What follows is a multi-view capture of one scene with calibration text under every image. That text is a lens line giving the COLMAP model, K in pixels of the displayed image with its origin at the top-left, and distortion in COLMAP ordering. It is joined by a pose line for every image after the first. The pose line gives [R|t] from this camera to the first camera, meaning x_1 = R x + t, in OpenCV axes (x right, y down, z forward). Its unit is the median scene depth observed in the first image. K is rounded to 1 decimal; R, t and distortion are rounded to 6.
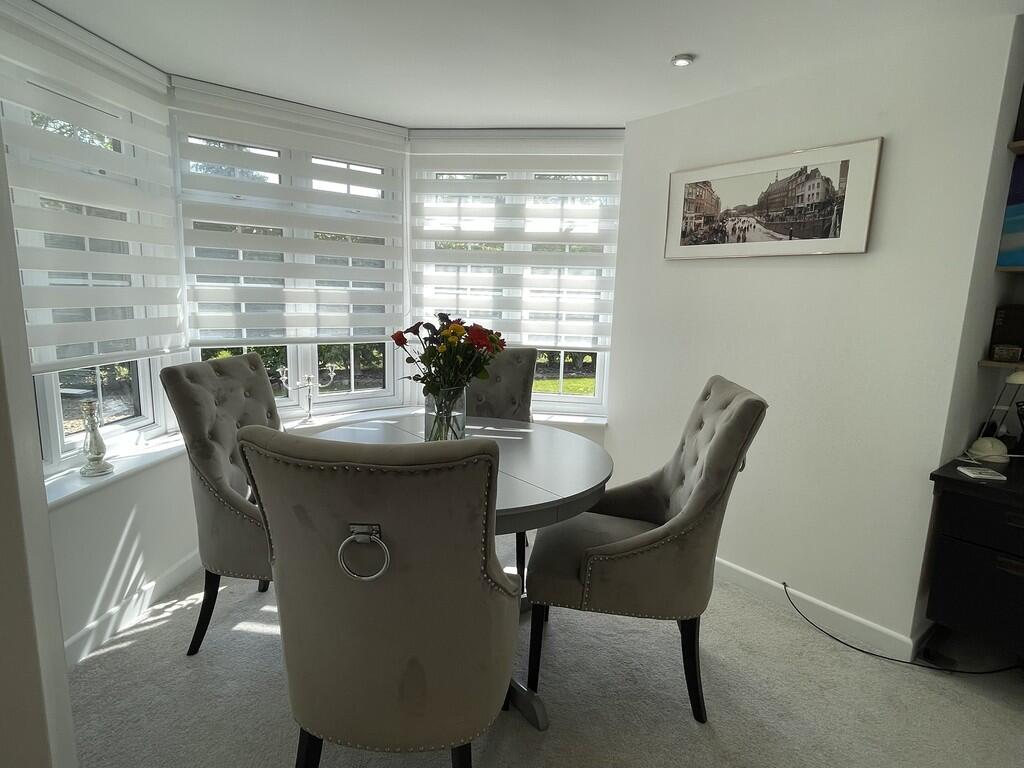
lens RADIAL K [[565.0, 0, 512.3], [0, 565.0, 386.7], [0, 0, 1]] dist [-0.000652, -0.000527]
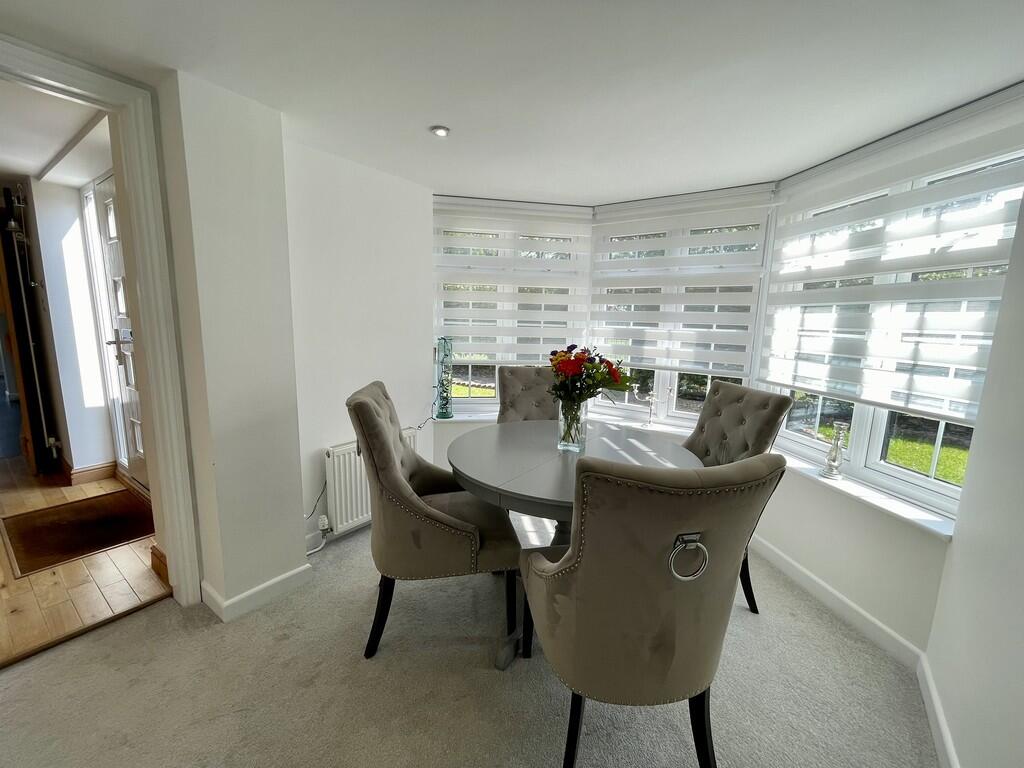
lens RADIAL K [[415.3, 0, 515.0], [0, 415.3, 382.9], [0, 0, 1]] dist [-0.002929, 0.001147]
pose [[0.277060, 0.119173, -0.953434, 0.461906], [-0.184627, 0.980391, 0.068891, -0.047657], [0.942948, 0.156942, 0.293630, 0.361253]]
